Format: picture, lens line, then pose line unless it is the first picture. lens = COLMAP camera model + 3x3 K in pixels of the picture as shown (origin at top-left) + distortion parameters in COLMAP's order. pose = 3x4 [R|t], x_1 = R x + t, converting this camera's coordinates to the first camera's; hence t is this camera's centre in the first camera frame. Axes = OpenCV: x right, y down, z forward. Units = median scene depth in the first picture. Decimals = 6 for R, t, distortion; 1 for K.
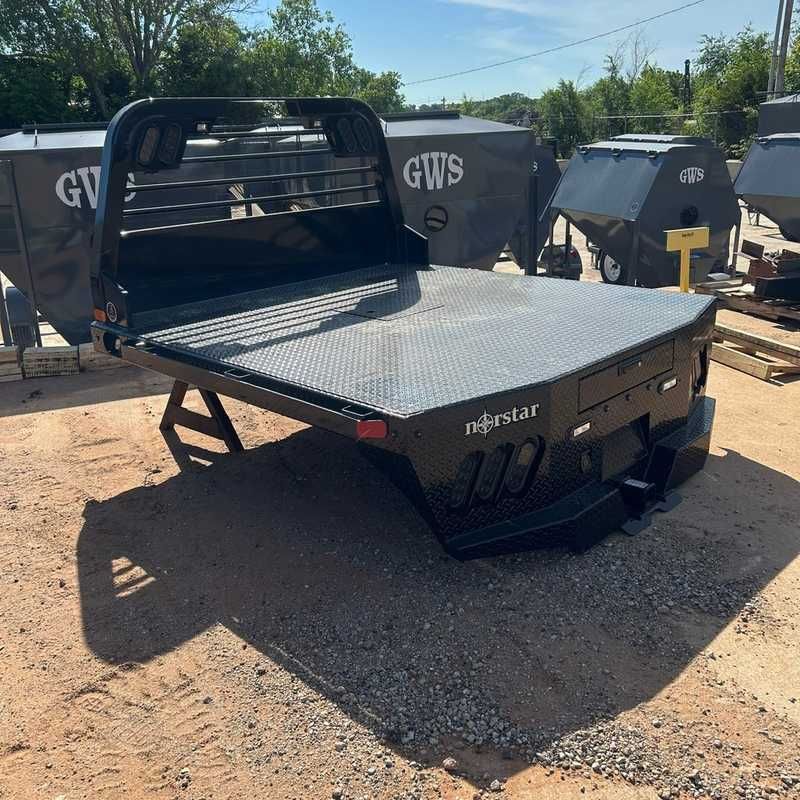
lens RADIAL K [[816.5, 0, 399.5], [0, 816.5, 345.4], [0, 0, 1]] dist [0.038759, -0.020050]
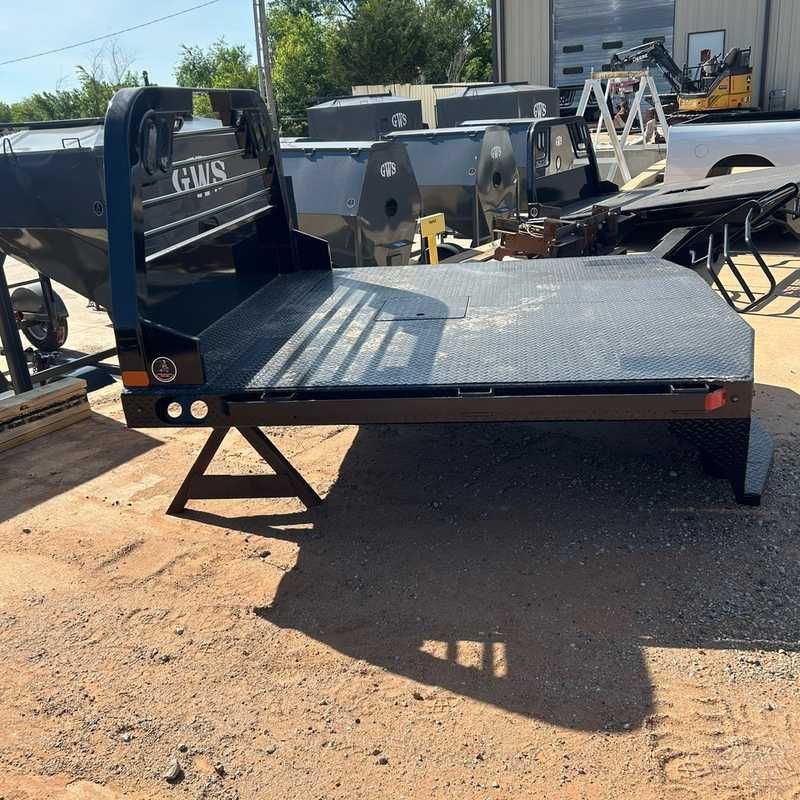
lens RADIAL K [[798.0, 0, 415.0], [0, 798.0, 369.4], [0, 0, 1]] dist [0.016131, 0.011157]
pose [[0.793236, -0.202411, 0.574287, -0.564303], [0.191989, 0.978166, 0.079576, -0.052328], [-0.577855, 0.047134, 0.814777, 0.267592]]
